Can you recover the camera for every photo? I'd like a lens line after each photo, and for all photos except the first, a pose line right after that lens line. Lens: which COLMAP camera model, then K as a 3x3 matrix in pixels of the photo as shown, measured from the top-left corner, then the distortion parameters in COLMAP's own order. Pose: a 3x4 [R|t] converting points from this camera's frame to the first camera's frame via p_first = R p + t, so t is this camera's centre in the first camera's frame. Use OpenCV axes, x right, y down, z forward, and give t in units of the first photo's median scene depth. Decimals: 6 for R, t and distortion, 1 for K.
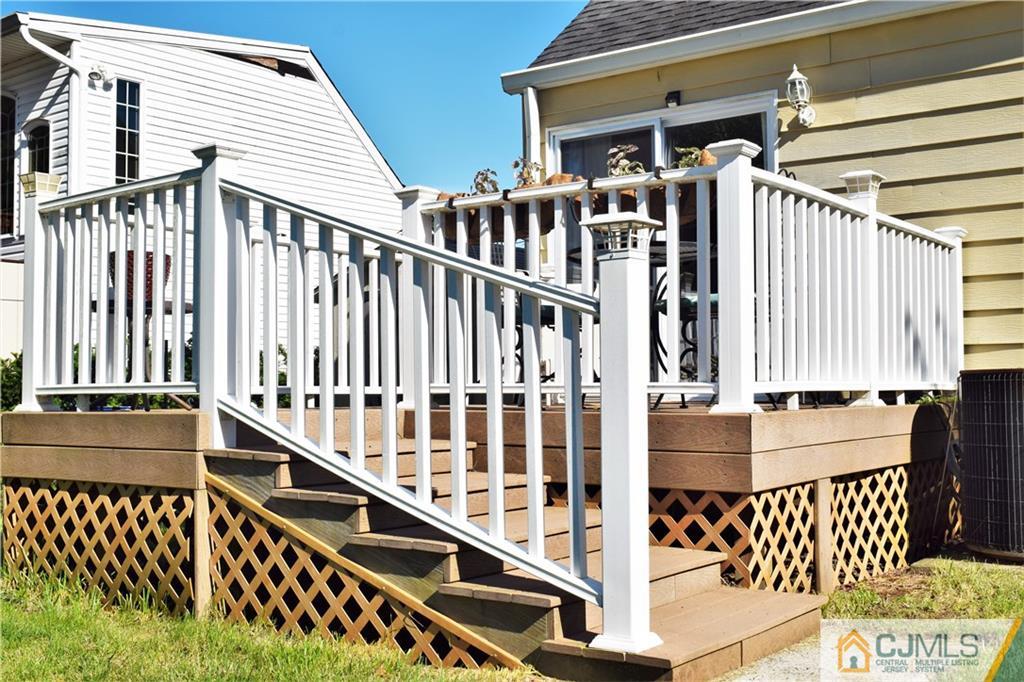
lens RADIAL K [[1133.1, 0, 511.2], [0, 1133.1, 342.7], [0, 0, 1]] dist [0.025904, 0.000000]
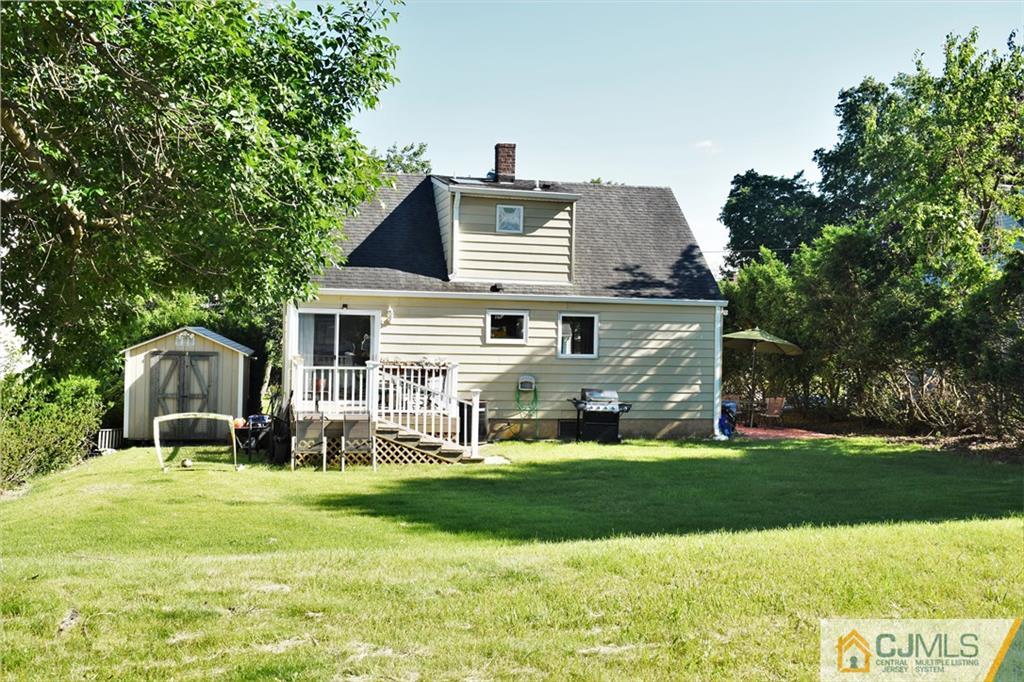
lens RADIAL K [[1060.1, 0, 514.6], [0, 1060.1, 342.1], [0, 0, 1]] dist [-0.025590, 0.000000]
pose [[0.647571, 0.013779, 0.761881, -3.347883], [-0.050121, 0.998442, 0.024544, -0.412144], [-0.760355, -0.054080, 0.647252, -2.311831]]
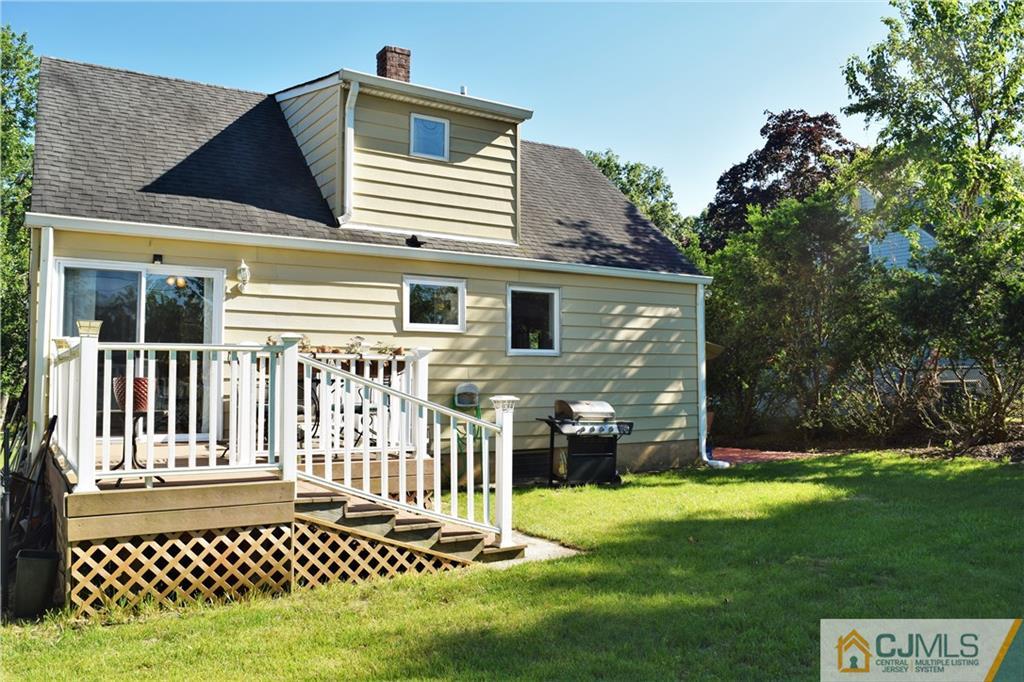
lens RADIAL K [[809.7, 0, 505.6], [0, 809.7, 337.4], [0, 0, 1]] dist [-0.073235, 0.011803]
pose [[0.362151, 0.055770, 0.930450, -1.435577], [-0.031874, 0.998366, -0.047435, -0.123442], [-0.931574, -0.012478, 0.363337, 0.217107]]
